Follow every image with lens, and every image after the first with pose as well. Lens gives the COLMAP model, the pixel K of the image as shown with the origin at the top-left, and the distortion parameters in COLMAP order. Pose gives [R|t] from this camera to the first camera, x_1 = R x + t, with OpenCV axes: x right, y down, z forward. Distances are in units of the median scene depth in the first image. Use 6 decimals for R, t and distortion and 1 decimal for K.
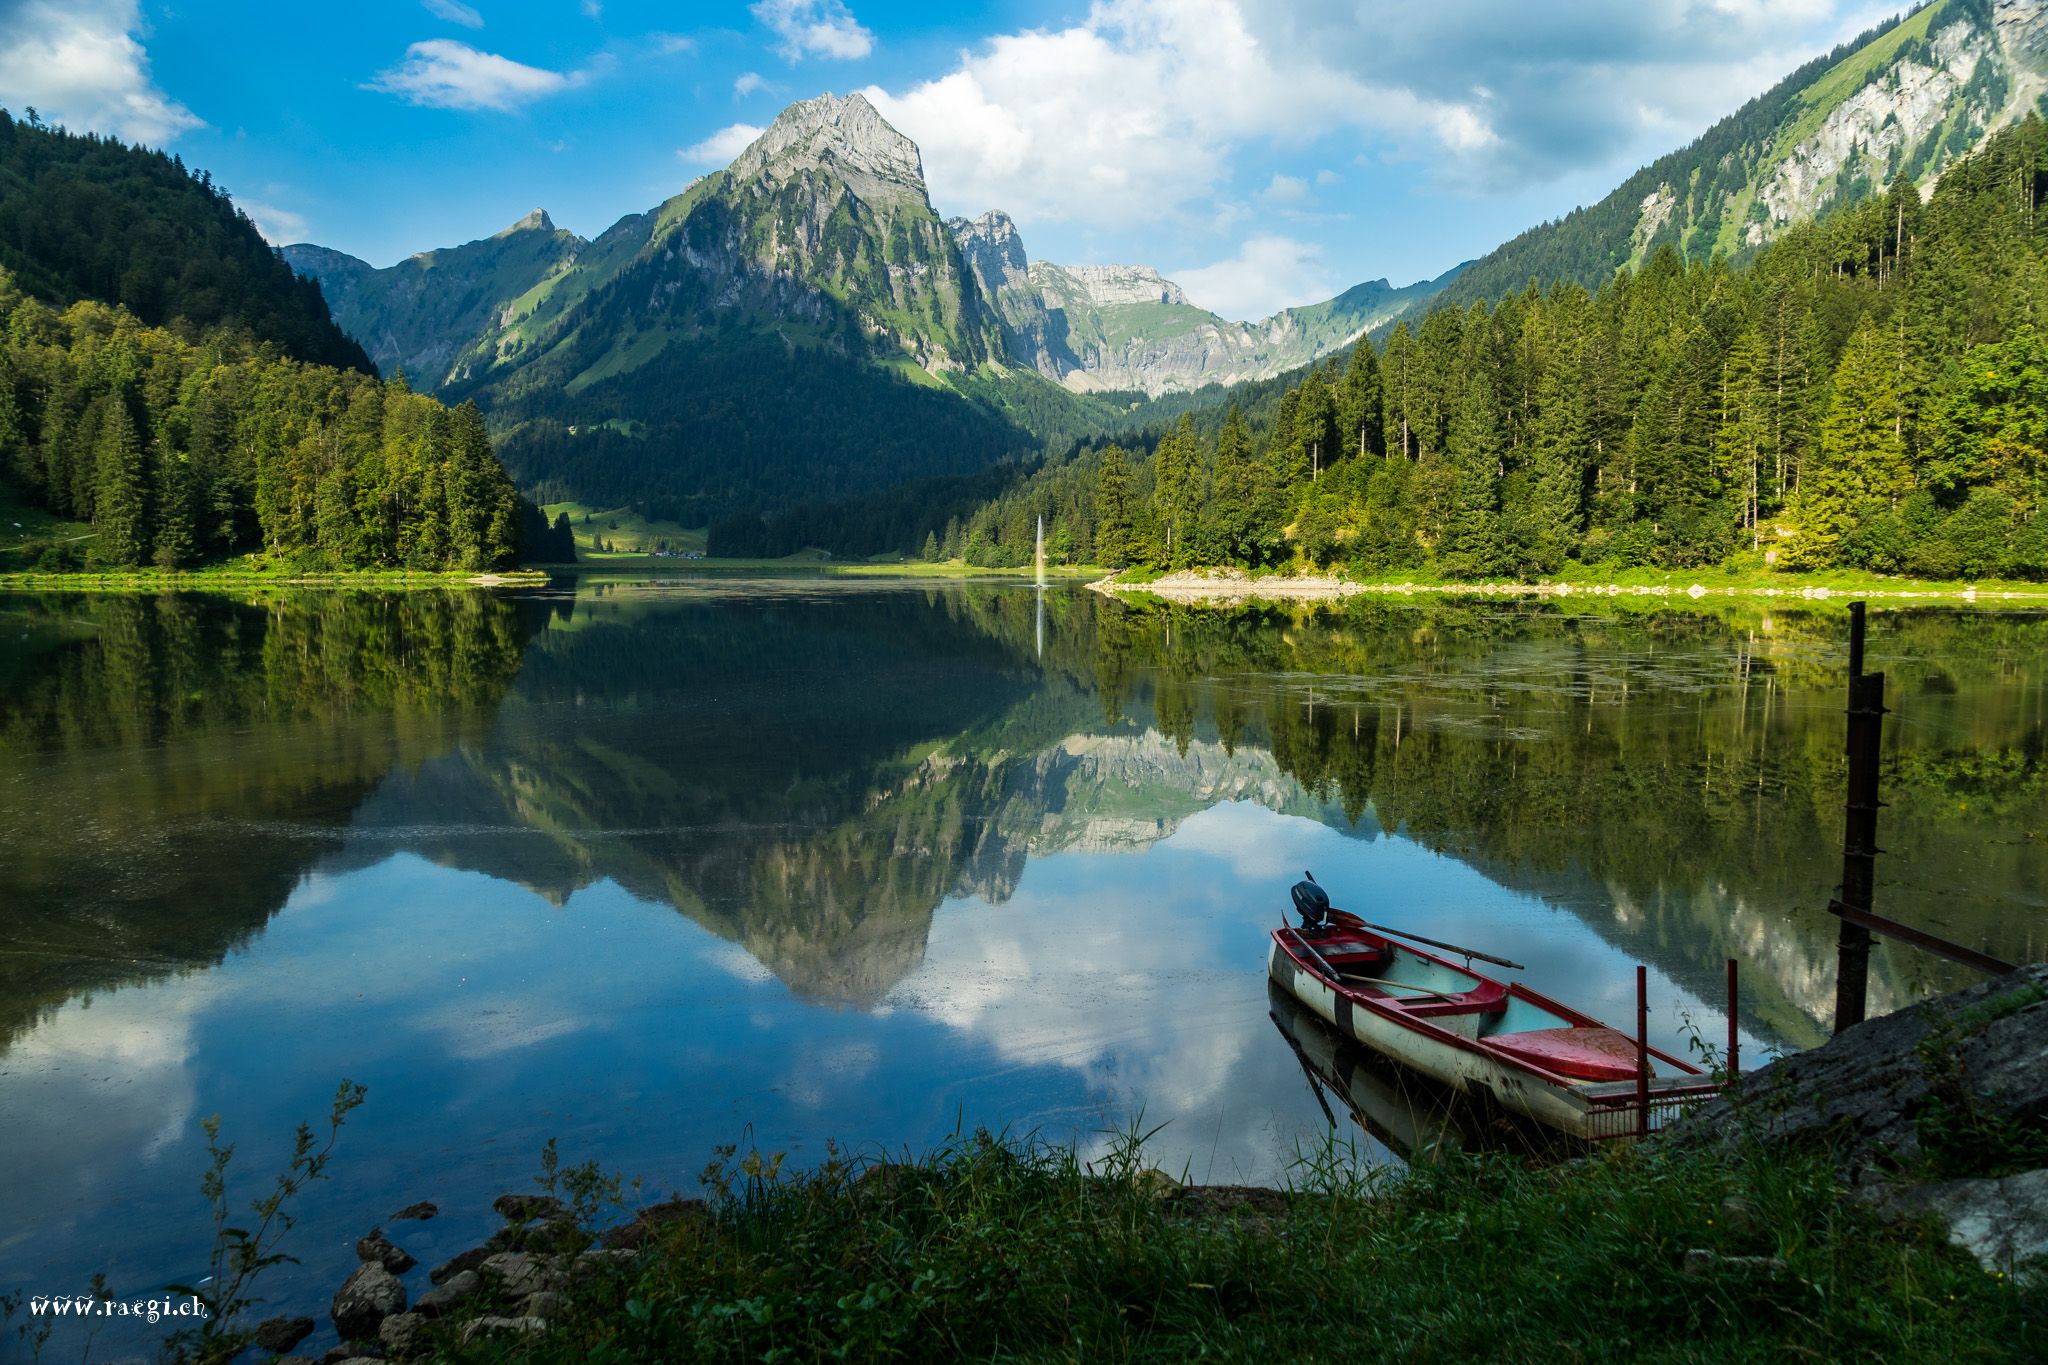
lens RADIAL K [[1421.1, 0, 1014.6], [0, 1421.1, 680.2], [0, 0, 1]] dist [-0.006112, 0.000474]
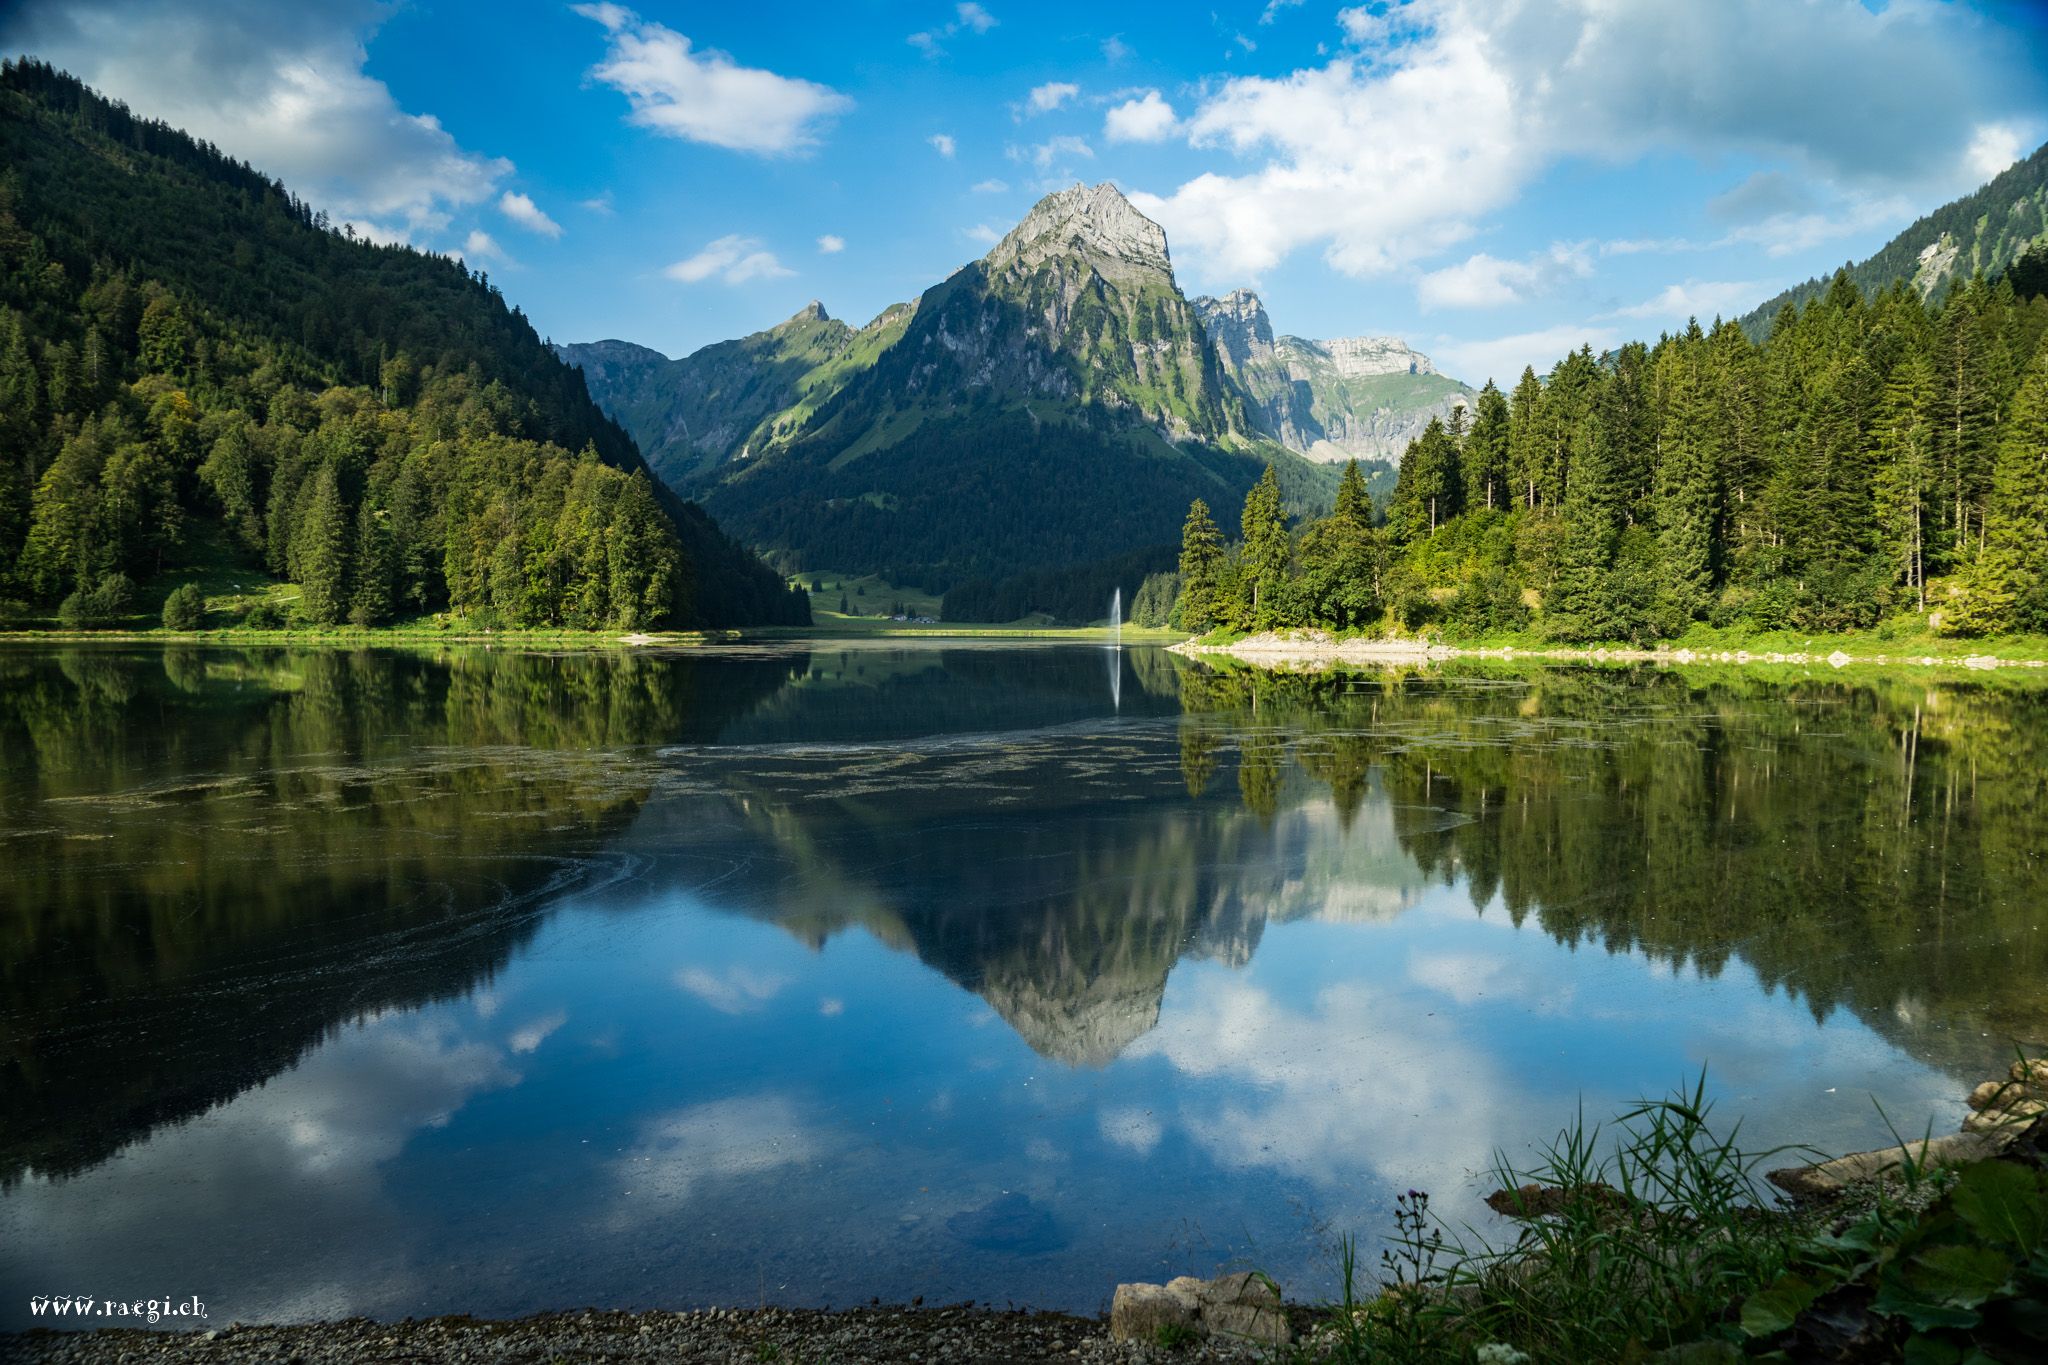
lens RADIAL K [[1377.9, 0, 1033.2], [0, 1377.9, 679.4], [0, 0, 1]] dist [-0.029176, 0.029974]
pose [[0.985254, 0.012127, -0.170669, 0.083313], [-0.020021, 0.998804, -0.044613, -0.002121], [0.169923, 0.047372, 0.984318, 0.059603]]
